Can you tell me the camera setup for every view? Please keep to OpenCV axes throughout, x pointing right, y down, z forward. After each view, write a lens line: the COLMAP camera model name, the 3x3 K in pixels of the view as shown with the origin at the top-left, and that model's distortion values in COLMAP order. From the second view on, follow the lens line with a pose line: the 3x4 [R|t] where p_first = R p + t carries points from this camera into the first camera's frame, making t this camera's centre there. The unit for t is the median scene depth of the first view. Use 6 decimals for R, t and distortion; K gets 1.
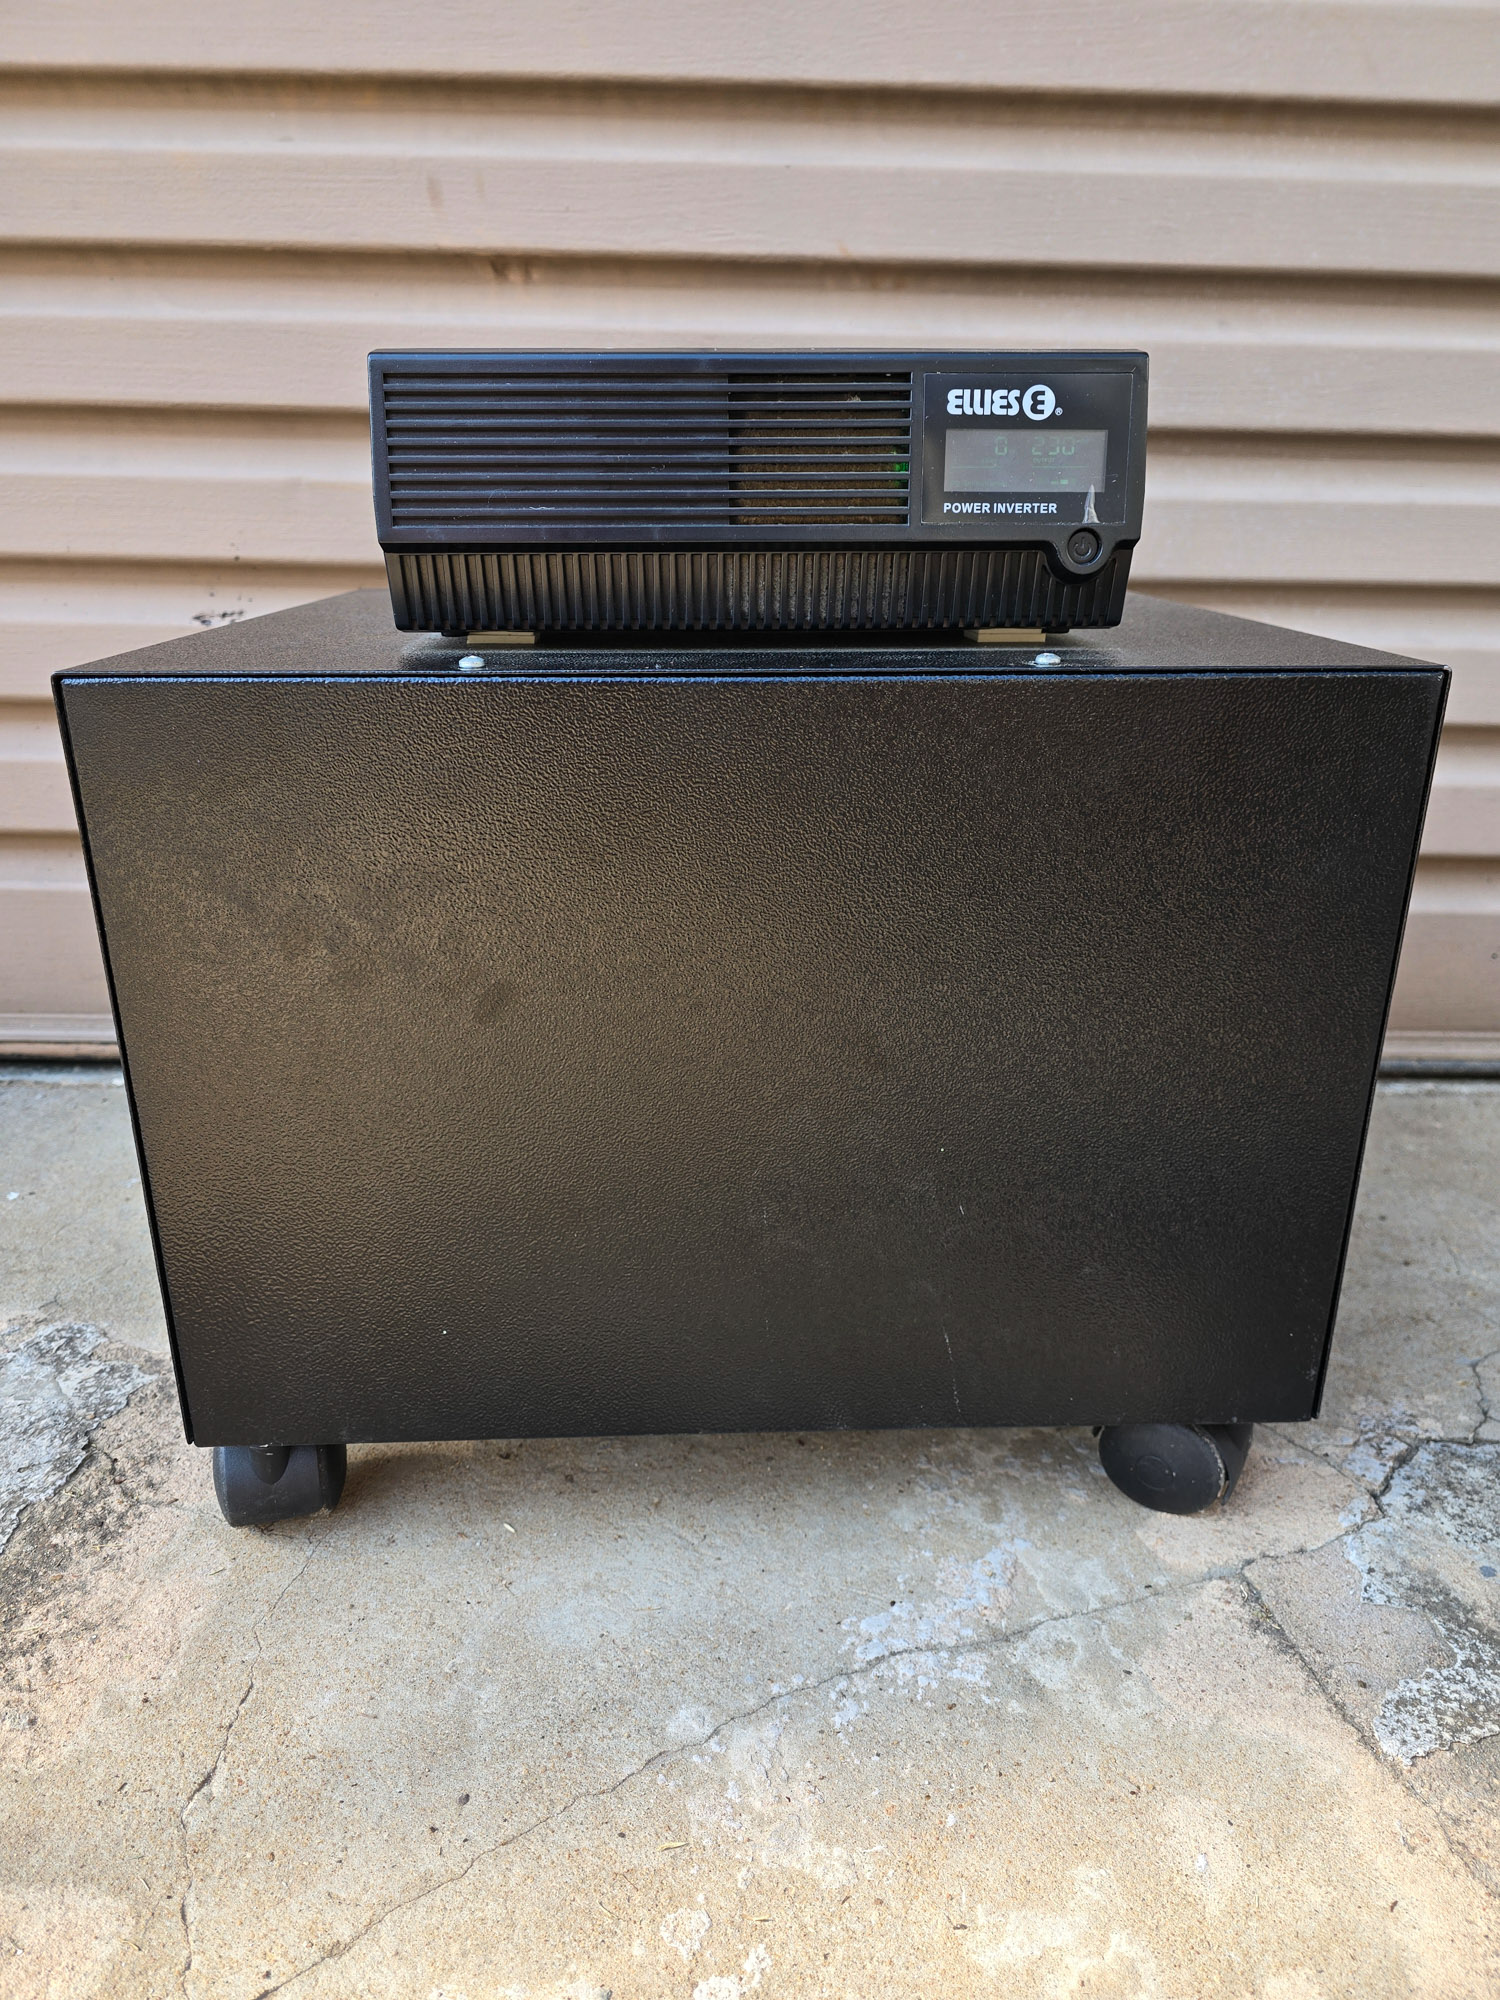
lens RADIAL K [[1362.0, 0, 762.2], [0, 1362.0, 1052.4], [0, 0, 1]] dist [0.027301, -0.039955]
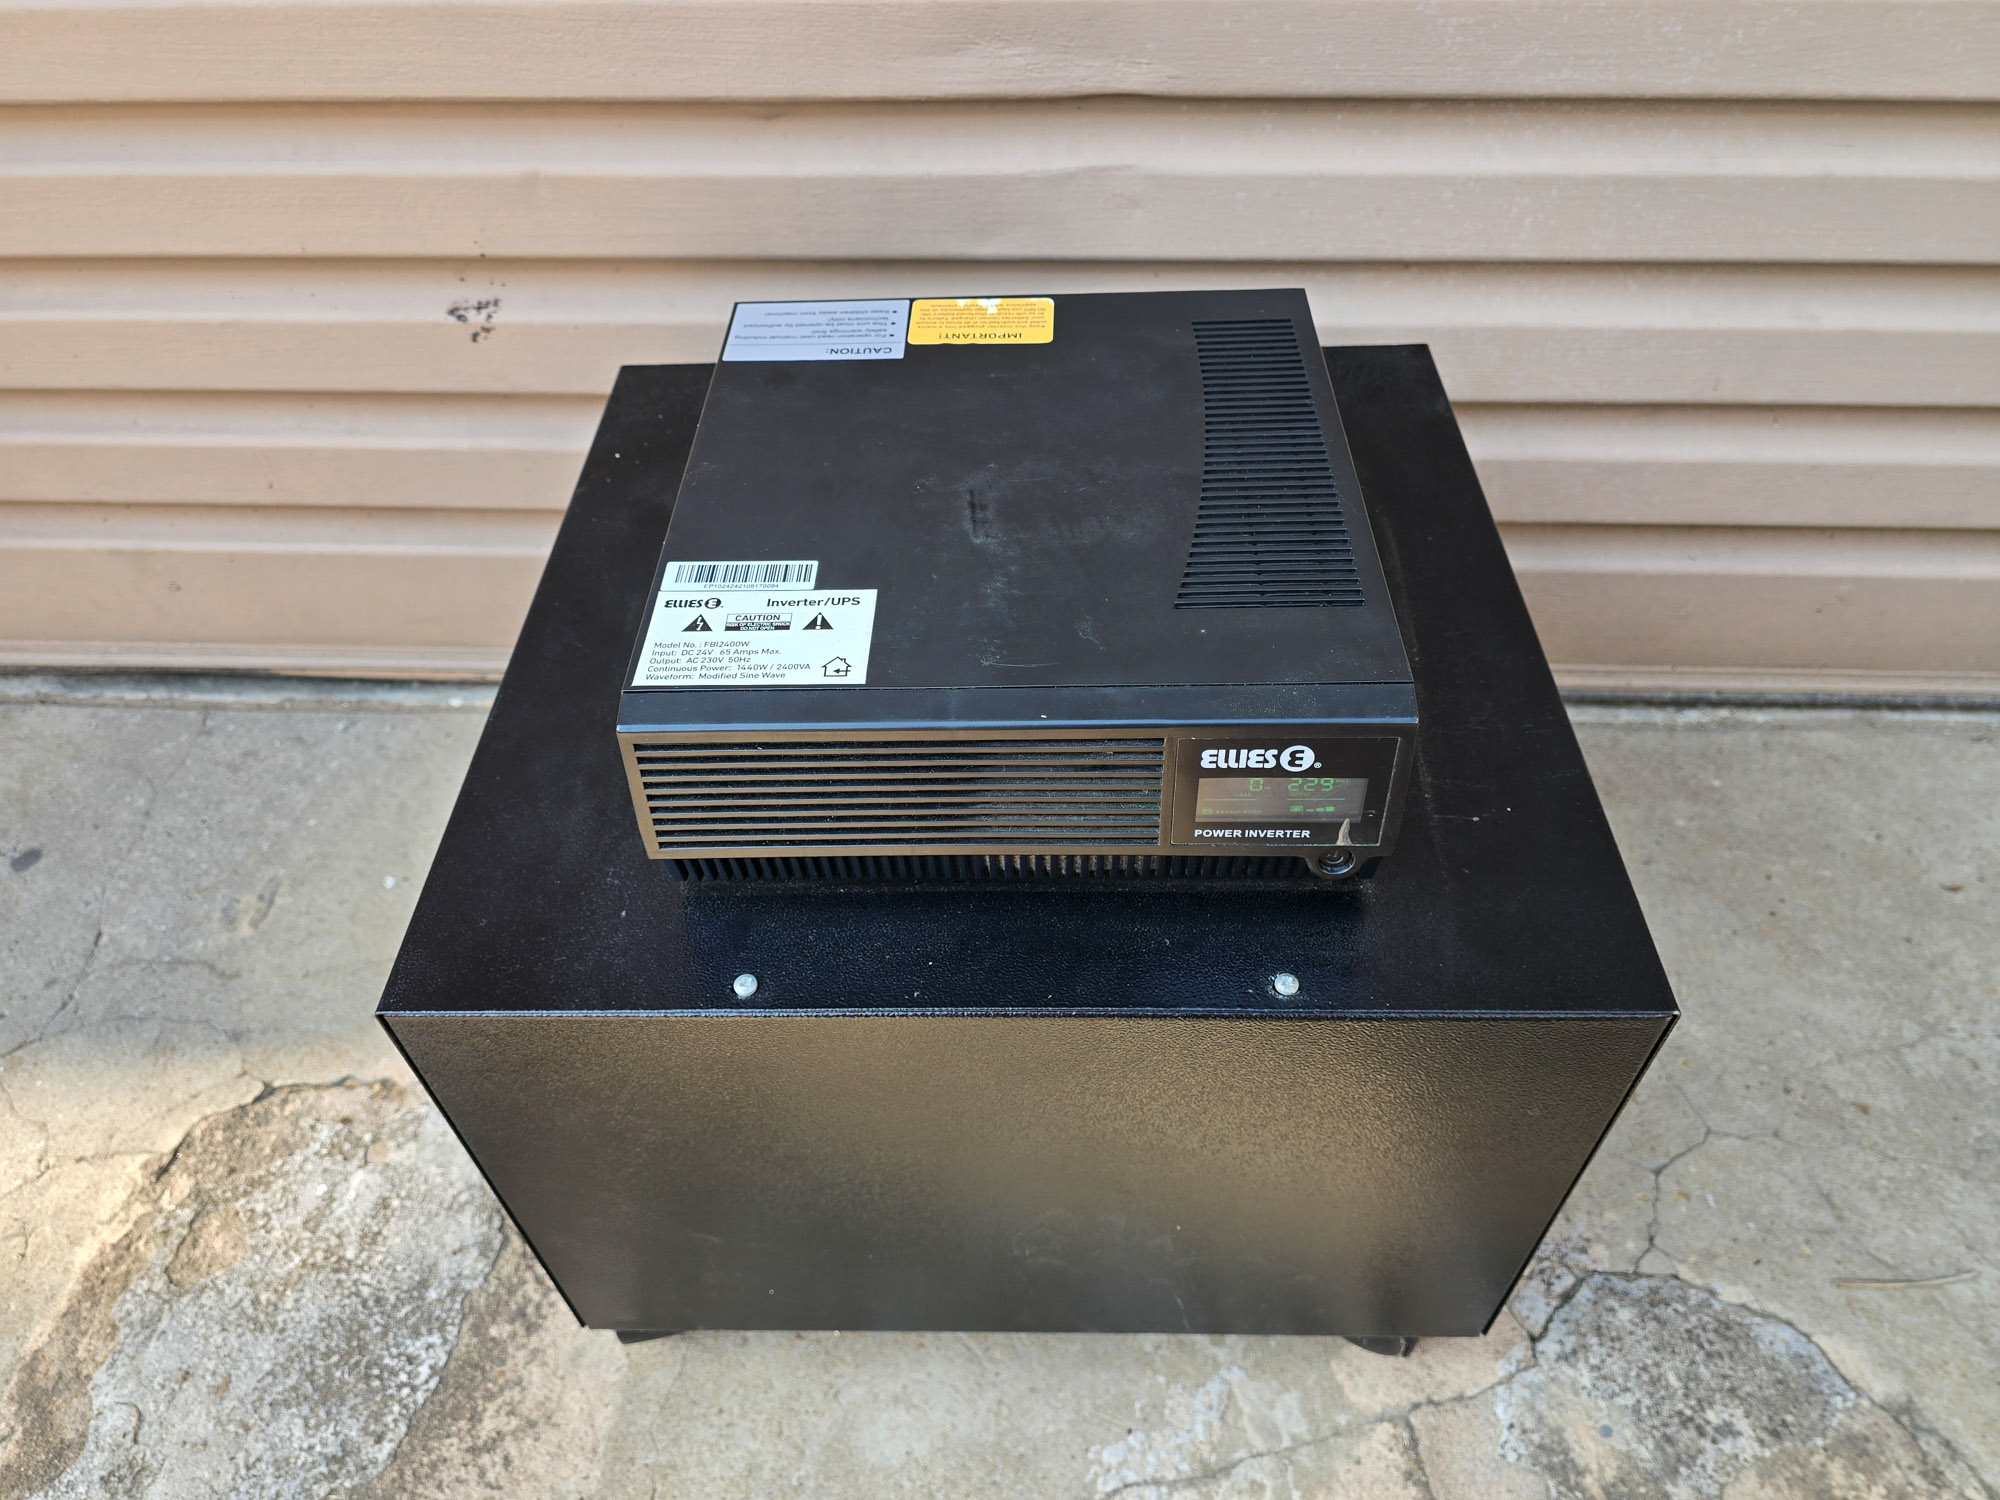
lens RADIAL K [[1362.0, 0, 995.6], [0, 1362.0, 737.6], [0, 0, 1]] dist [0.027301, -0.039955]
pose [[0.997510, 0.018114, -0.068158, 0.044979], [0.012563, 0.905352, 0.424476, -0.746554], [0.069396, -0.424275, 0.902870, 0.096712]]
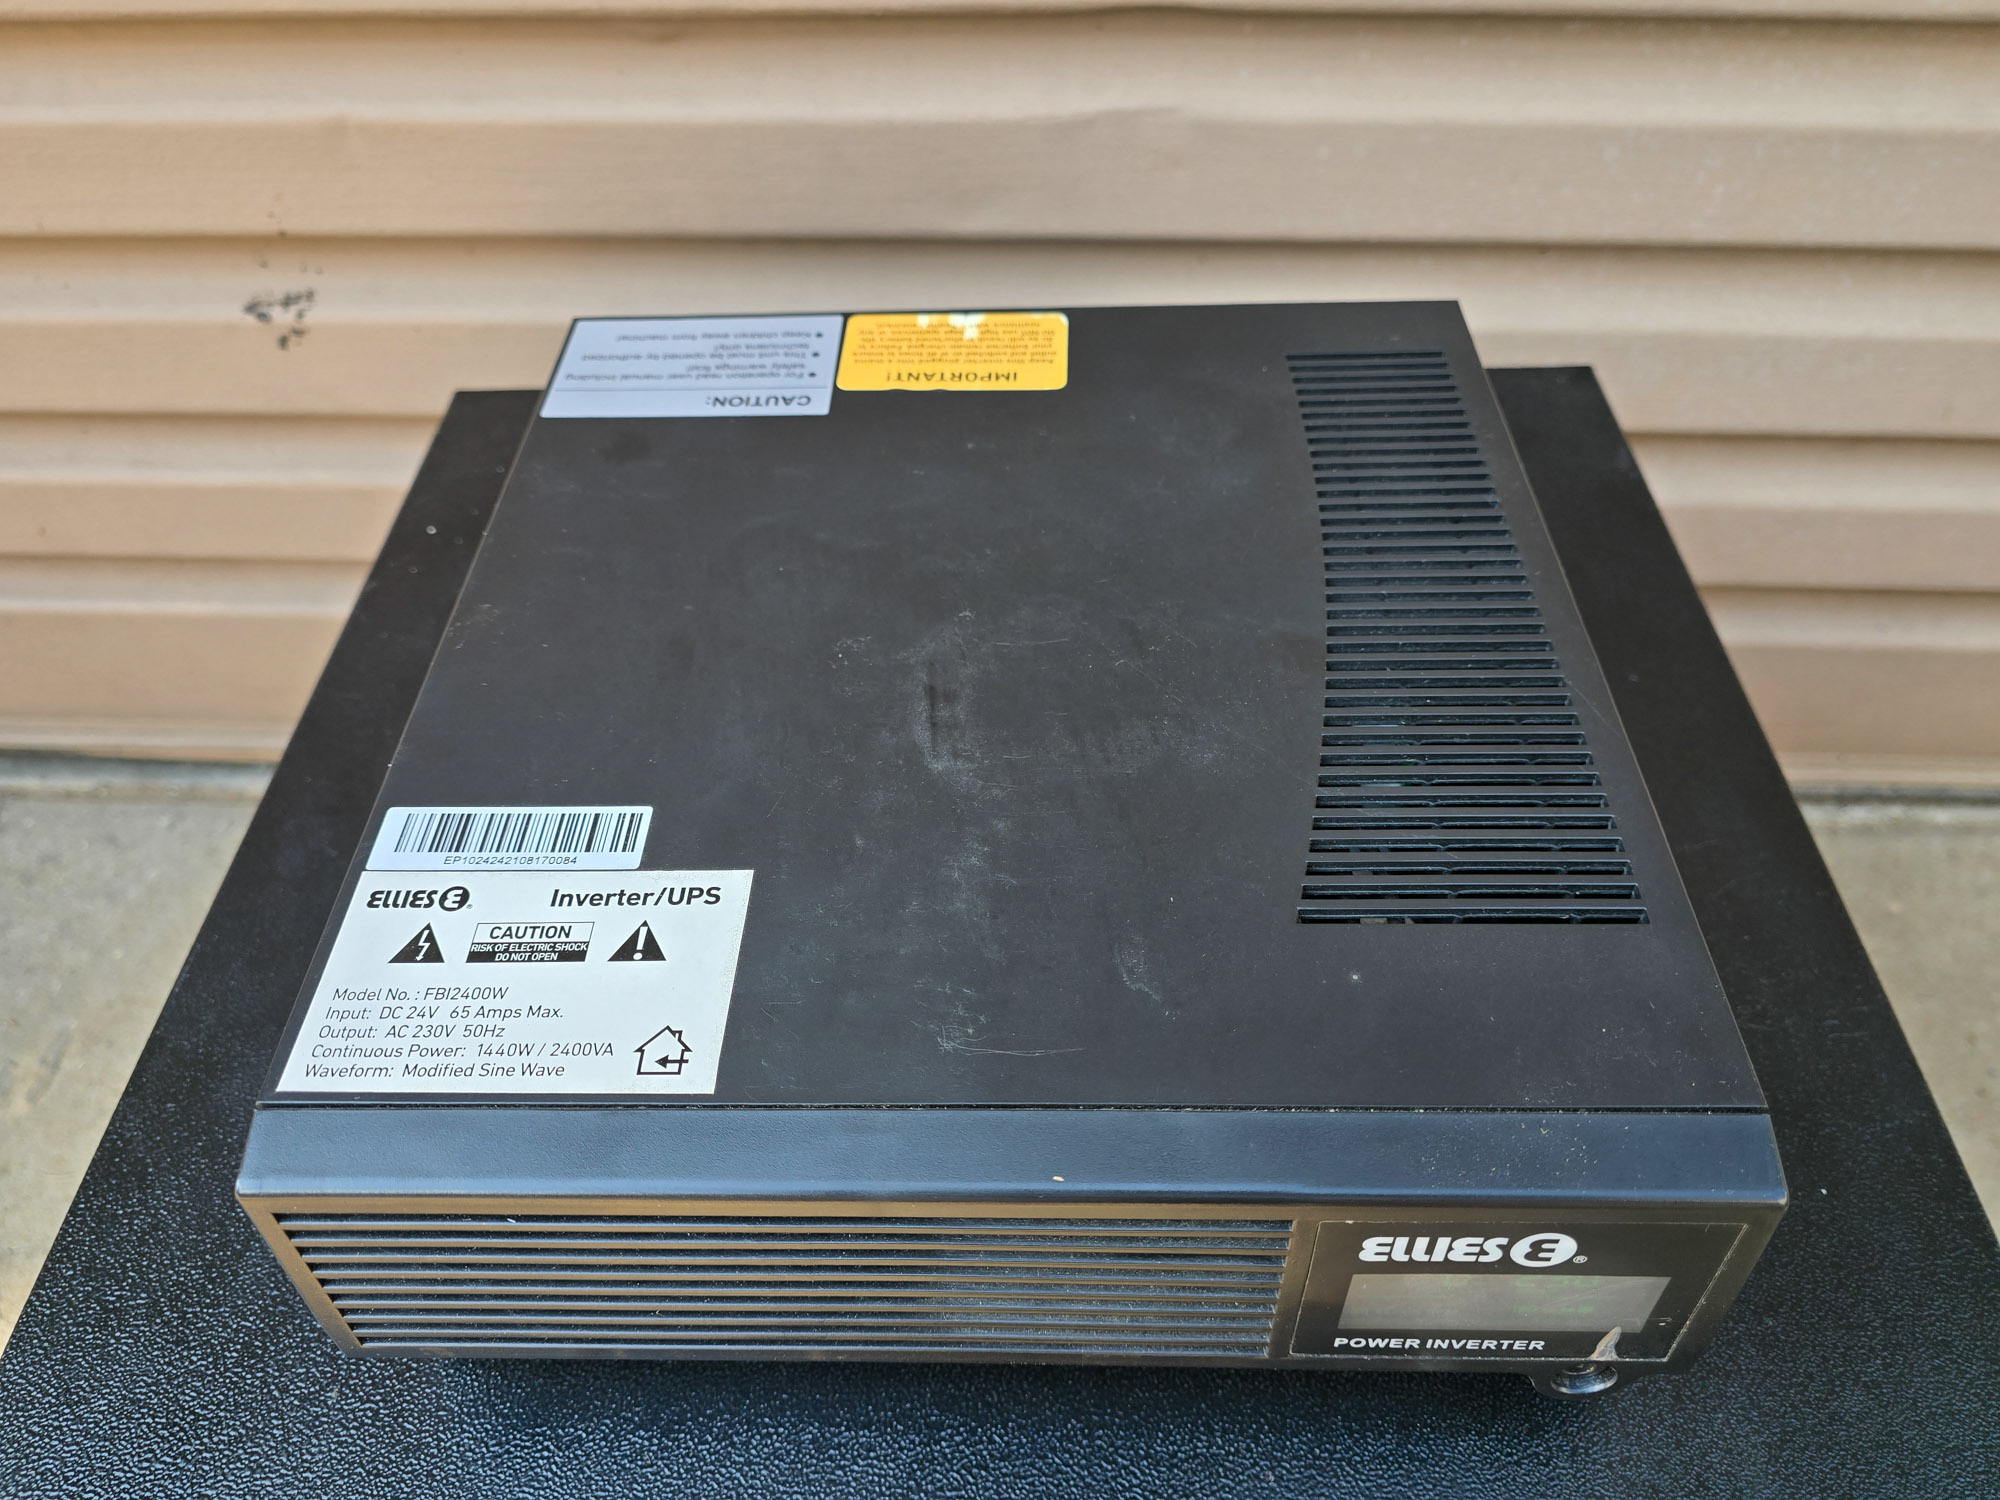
lens RADIAL K [[1362.0, 0, 1002.5], [0, 1362.0, 744.1], [0, 0, 1]] dist [0.027301, -0.039955]
pose [[0.997863, 0.021648, -0.061657, 0.024851], [0.008649, 0.891473, 0.452990, -0.721309], [0.064772, -0.452555, 0.889381, 0.515247]]
